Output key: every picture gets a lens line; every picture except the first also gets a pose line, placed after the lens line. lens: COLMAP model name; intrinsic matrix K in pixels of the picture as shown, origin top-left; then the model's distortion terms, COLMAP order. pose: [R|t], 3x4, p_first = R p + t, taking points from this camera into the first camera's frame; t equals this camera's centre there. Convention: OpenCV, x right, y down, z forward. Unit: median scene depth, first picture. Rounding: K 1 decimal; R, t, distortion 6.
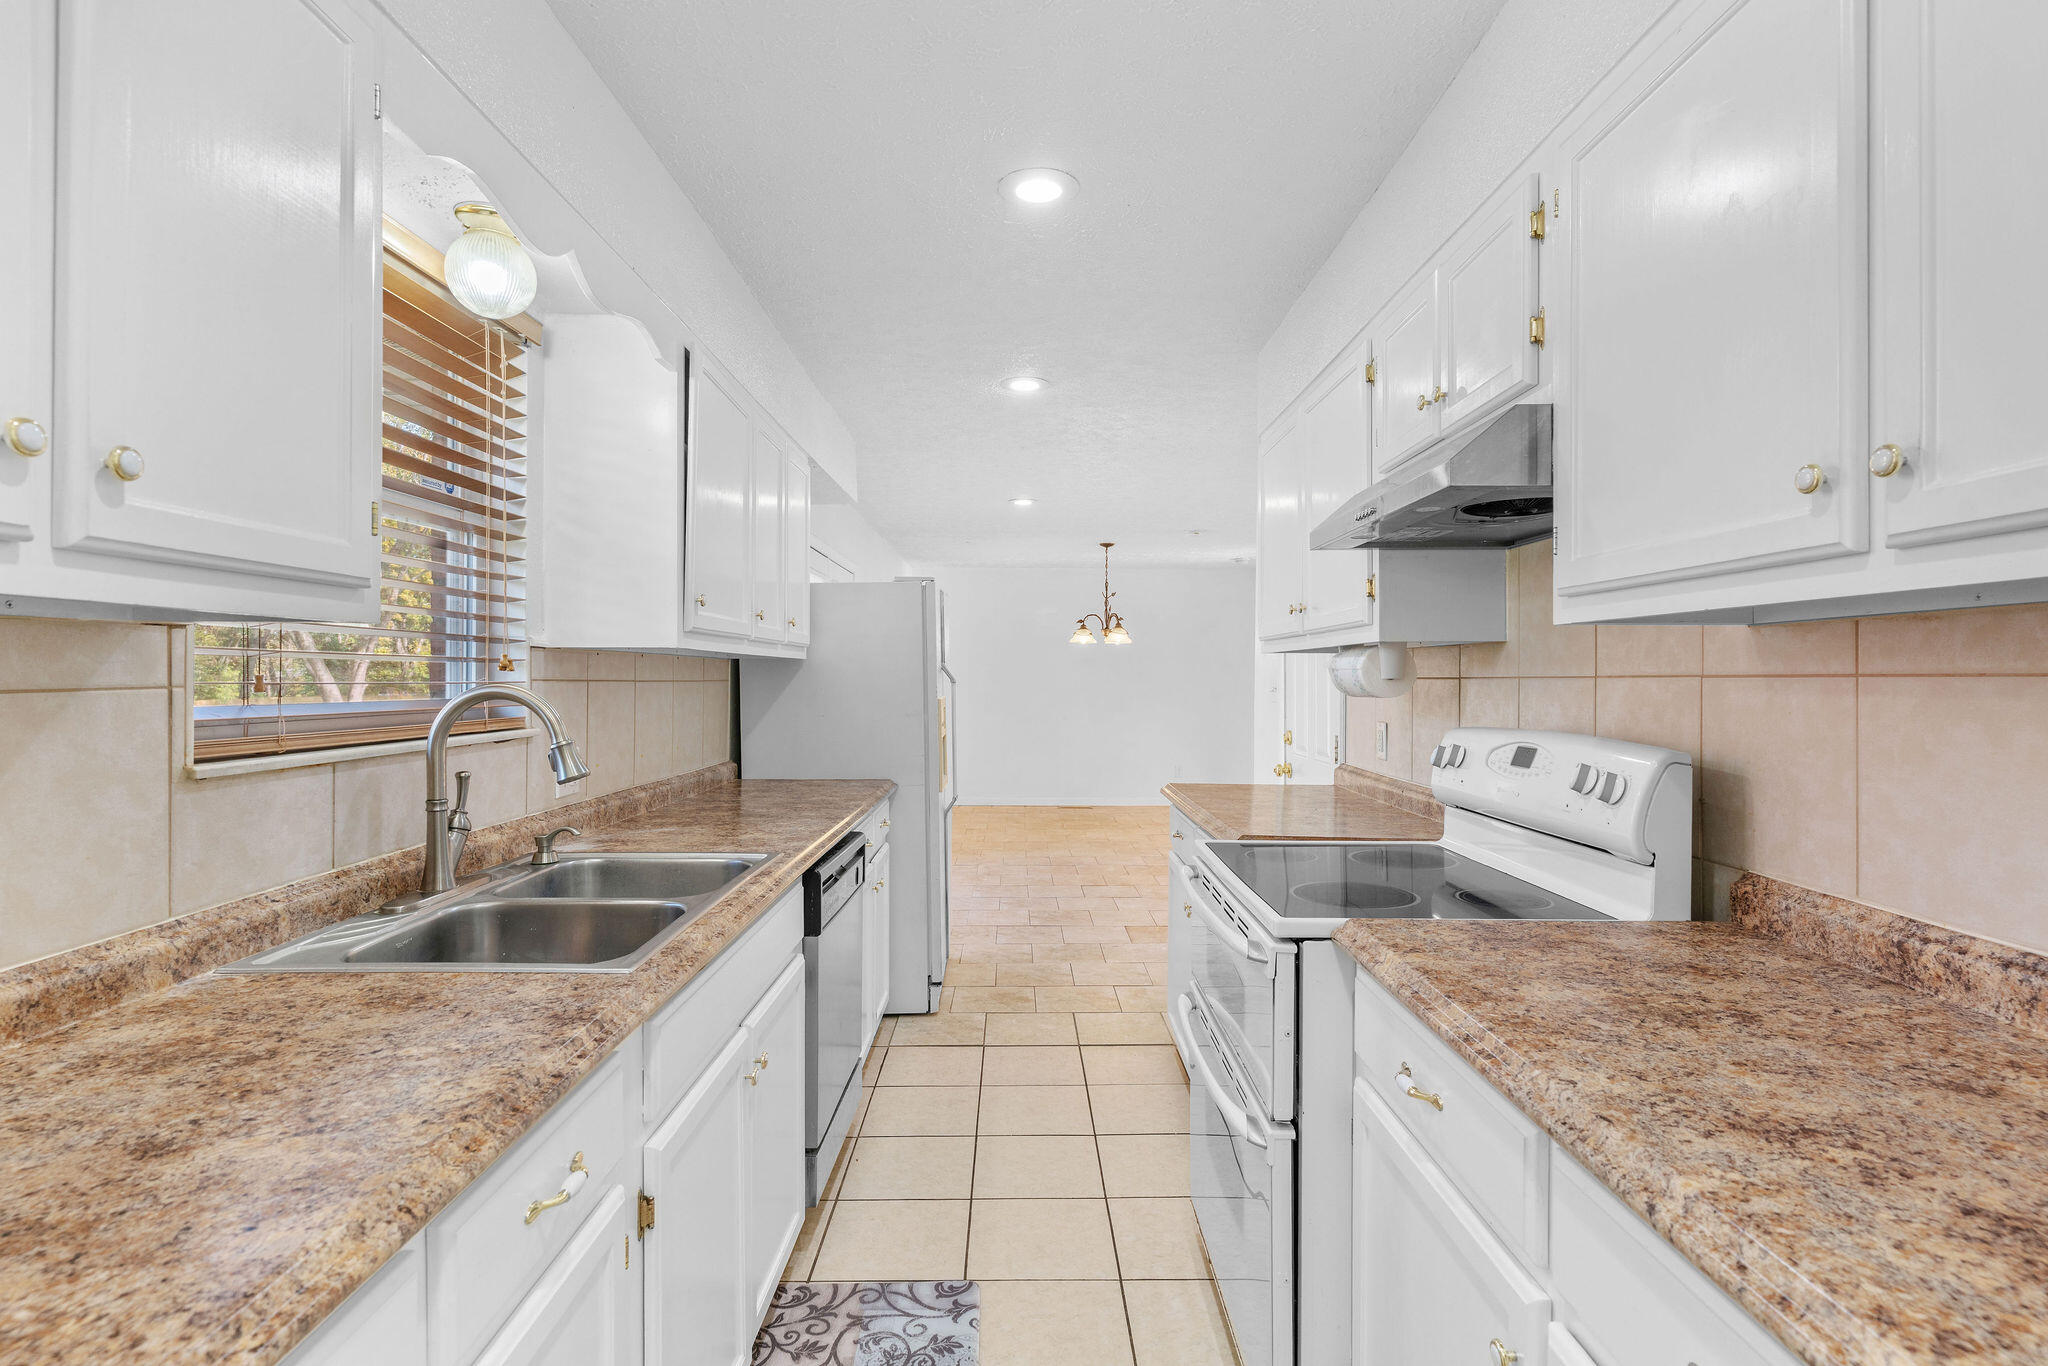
lens RADIAL K [[972.3, 0, 997.5], [0, 972.3, 672.8], [0, 0, 1]] dist [0.005926, -0.001249]
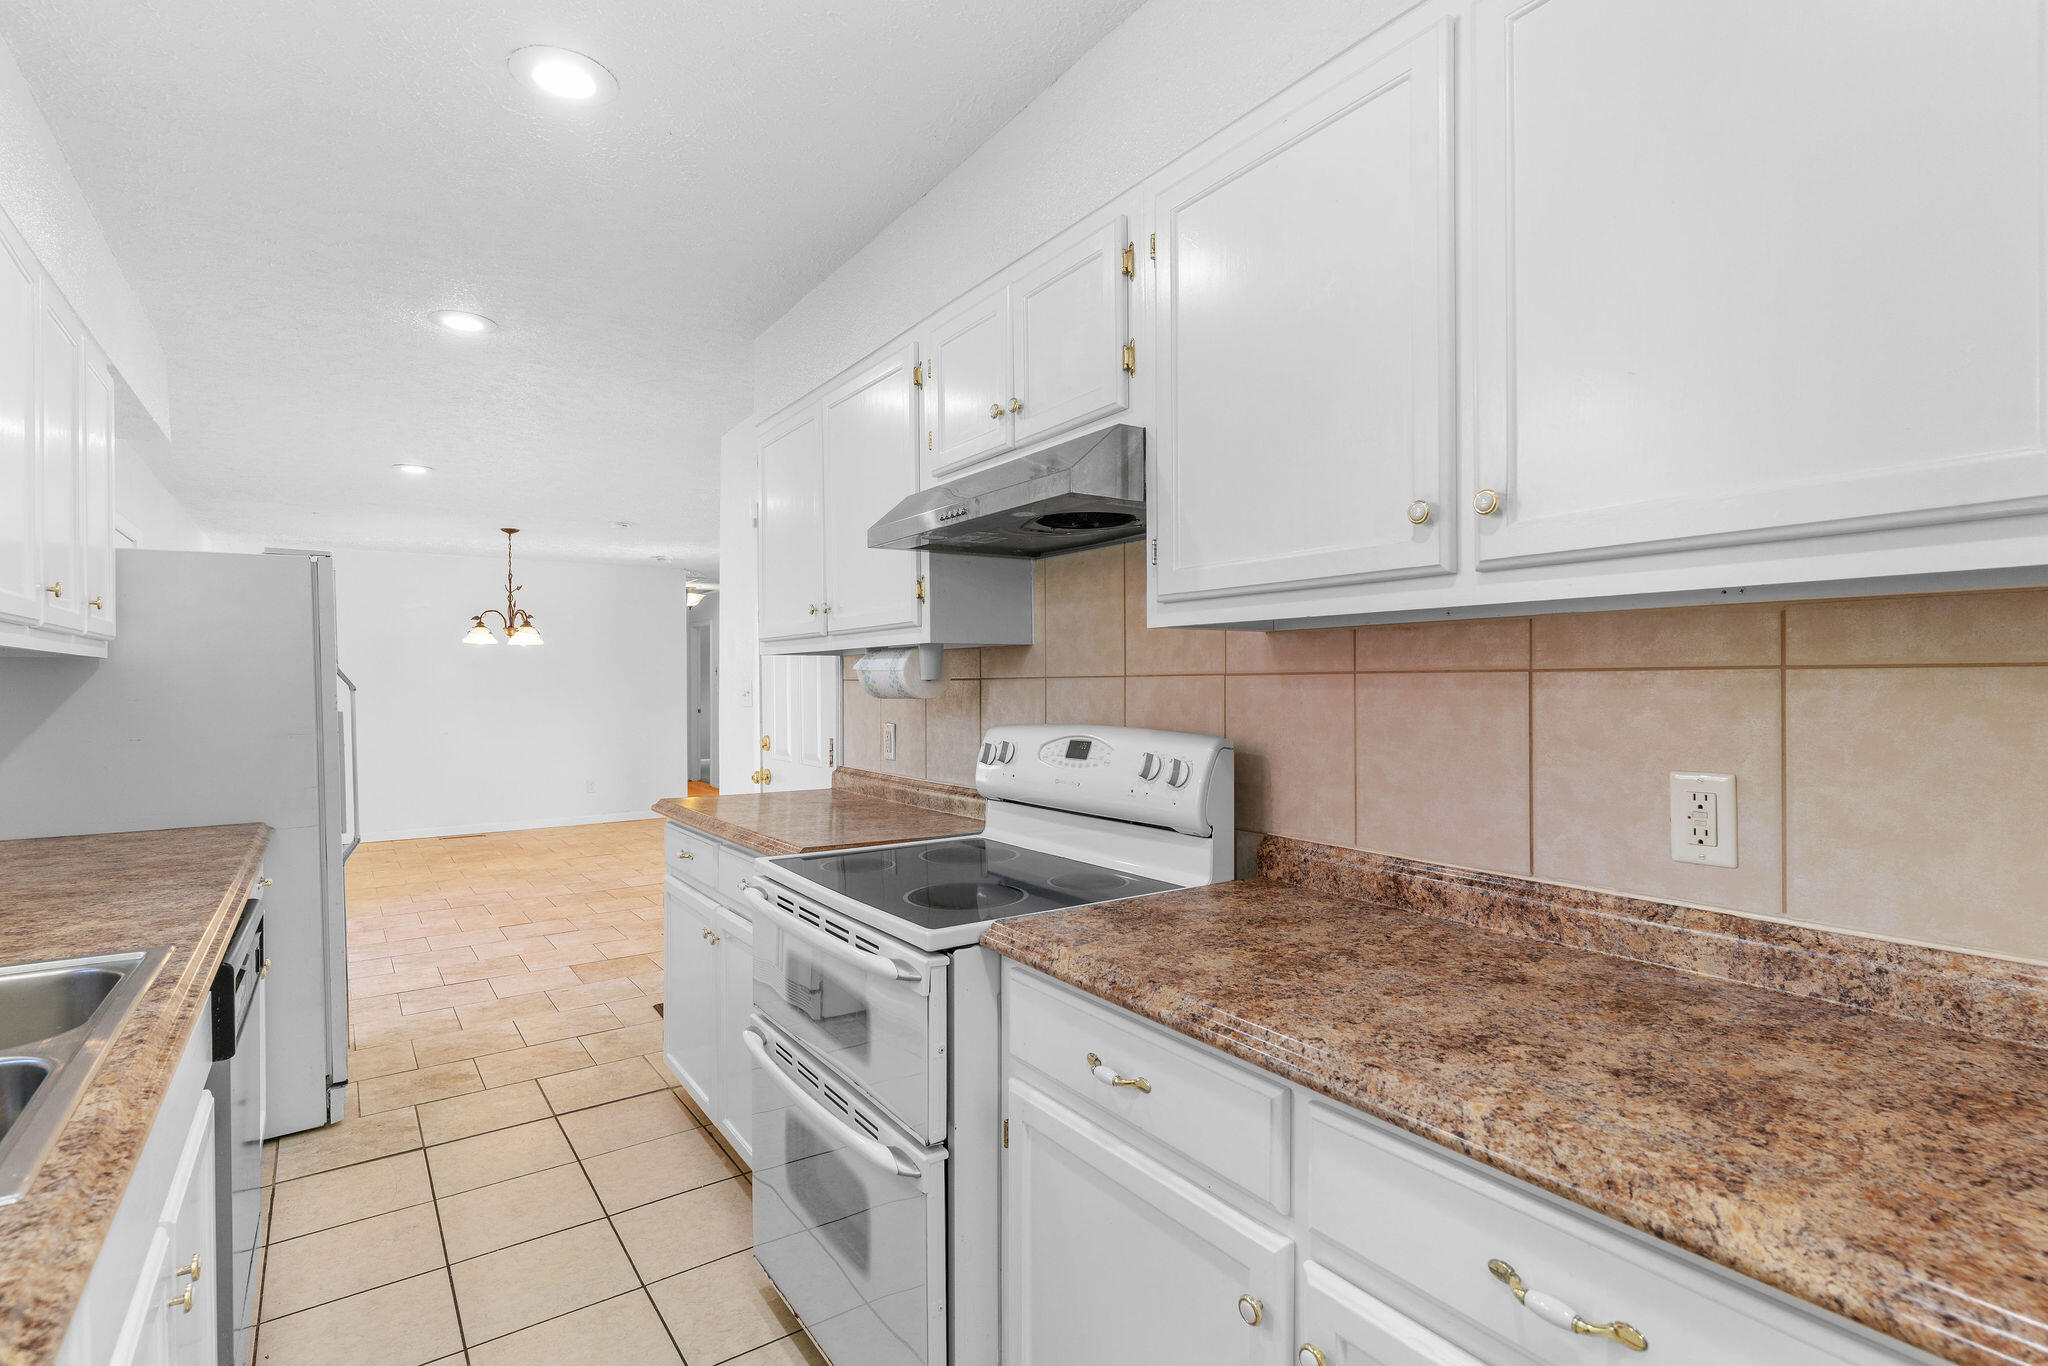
lens RADIAL K [[984.3, 0, 998.9], [0, 984.3, 683.0], [0, 0, 1]] dist [0.001234, -0.000540]
pose [[0.819317, -0.007399, 0.573294, -0.201345], [0.004668, 0.999970, 0.006234, 0.005250], [-0.573322, -0.002431, 0.819326, 0.175130]]
